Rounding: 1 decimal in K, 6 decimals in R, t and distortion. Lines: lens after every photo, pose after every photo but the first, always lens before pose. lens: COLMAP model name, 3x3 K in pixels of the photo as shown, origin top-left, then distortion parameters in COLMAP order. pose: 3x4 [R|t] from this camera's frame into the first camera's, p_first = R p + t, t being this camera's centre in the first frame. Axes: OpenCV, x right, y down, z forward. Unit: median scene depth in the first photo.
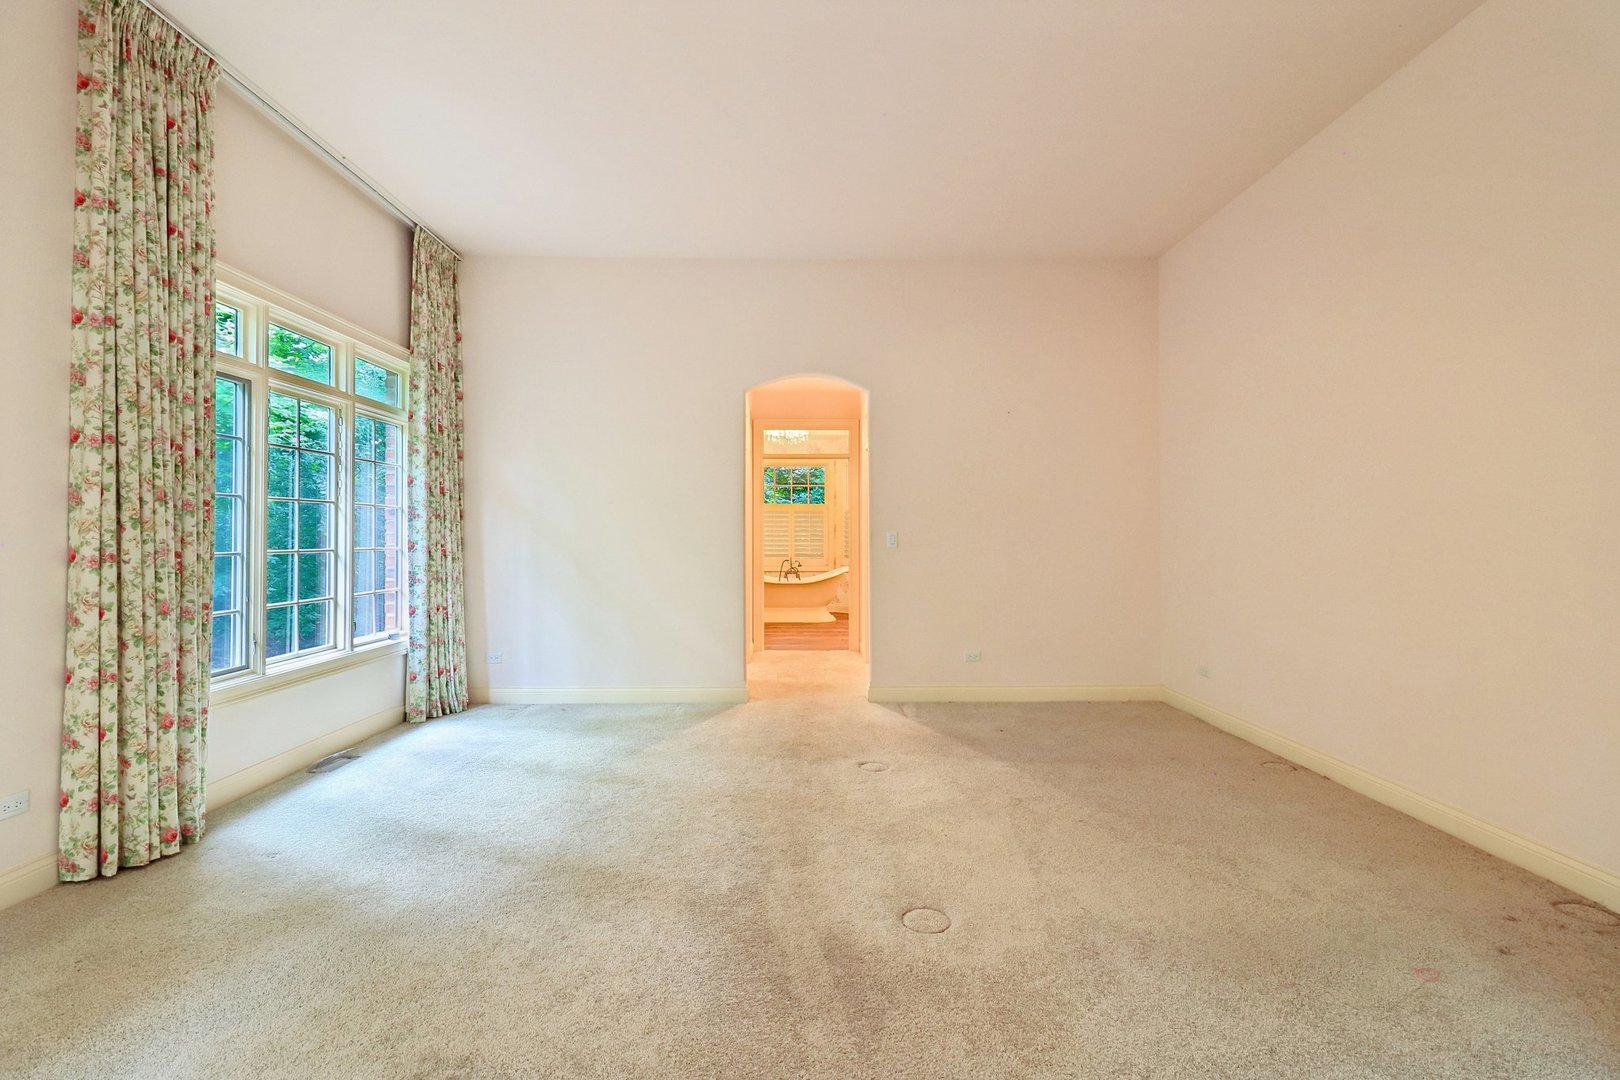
lens RADIAL K [[759.6, 0, 814.1], [0, 759.6, 528.4], [0, 0, 1]] dist [0.005925, -0.004447]
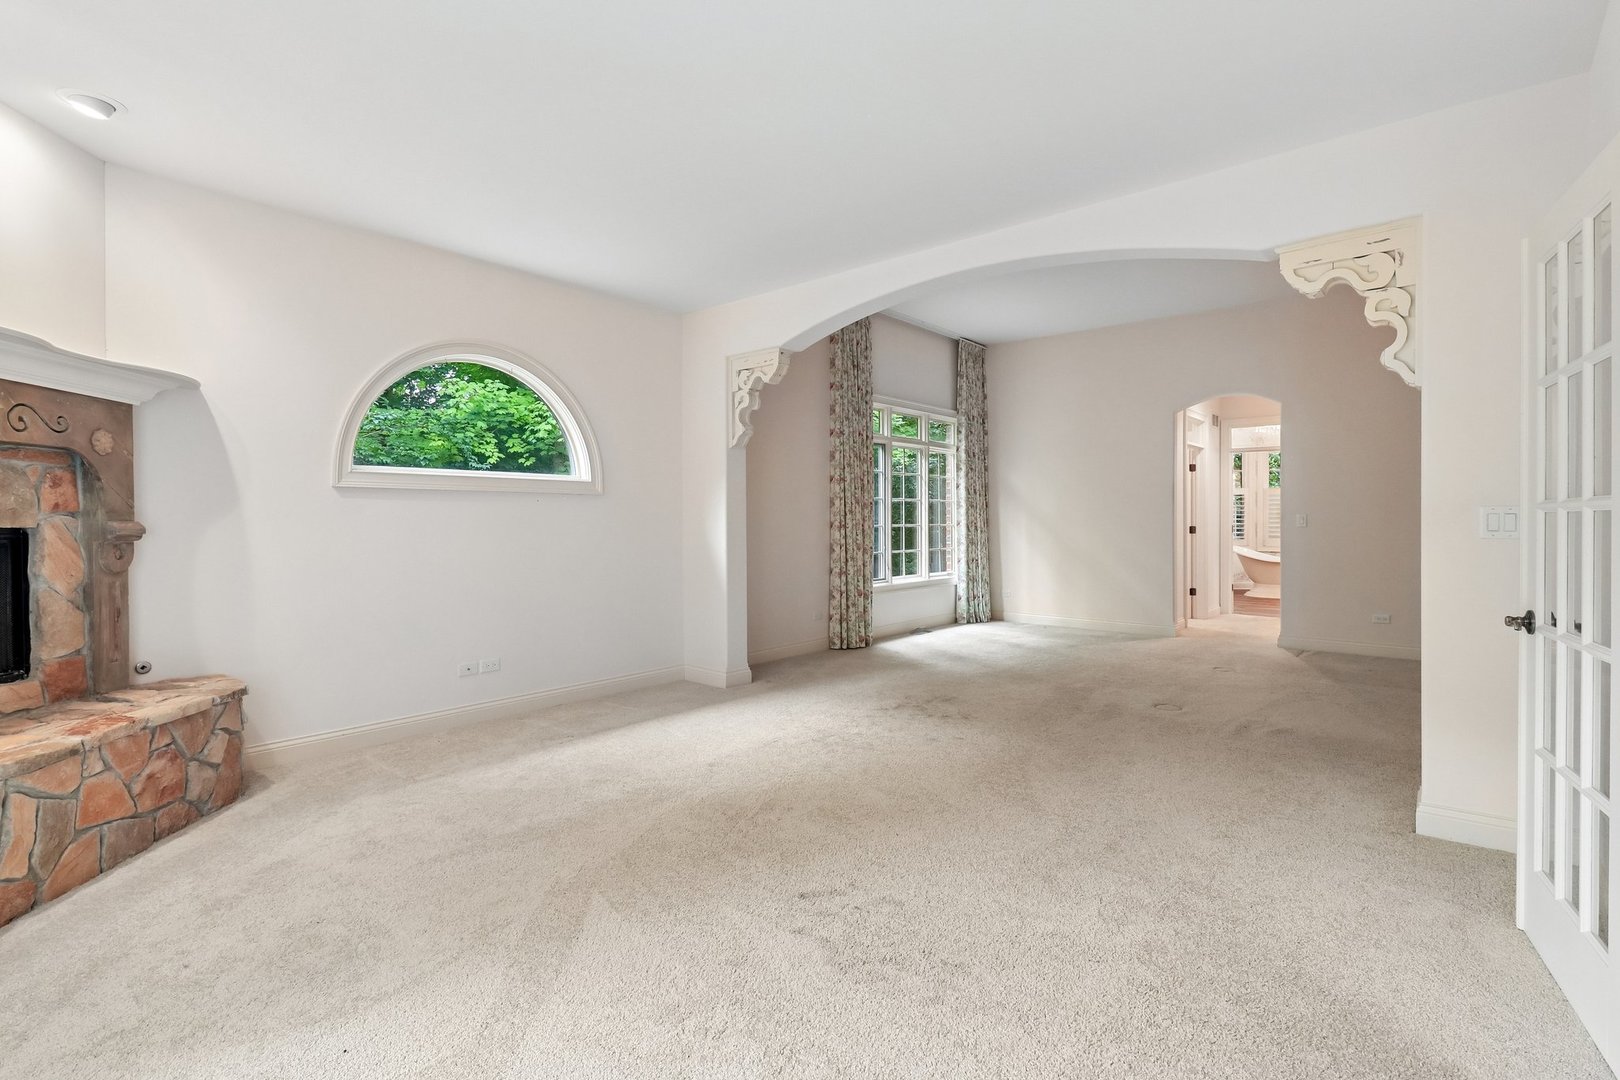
lens RADIAL K [[759.6, 0, 810.9], [0, 759.6, 531.3], [0, 0, 1]] dist [0.005925, -0.004447]
pose [[0.751553, 0.003567, -0.659663, 0.601063], [0.011971, 0.999747, 0.019044, 0.006094], [0.659564, -0.022209, 0.751320, -0.877325]]
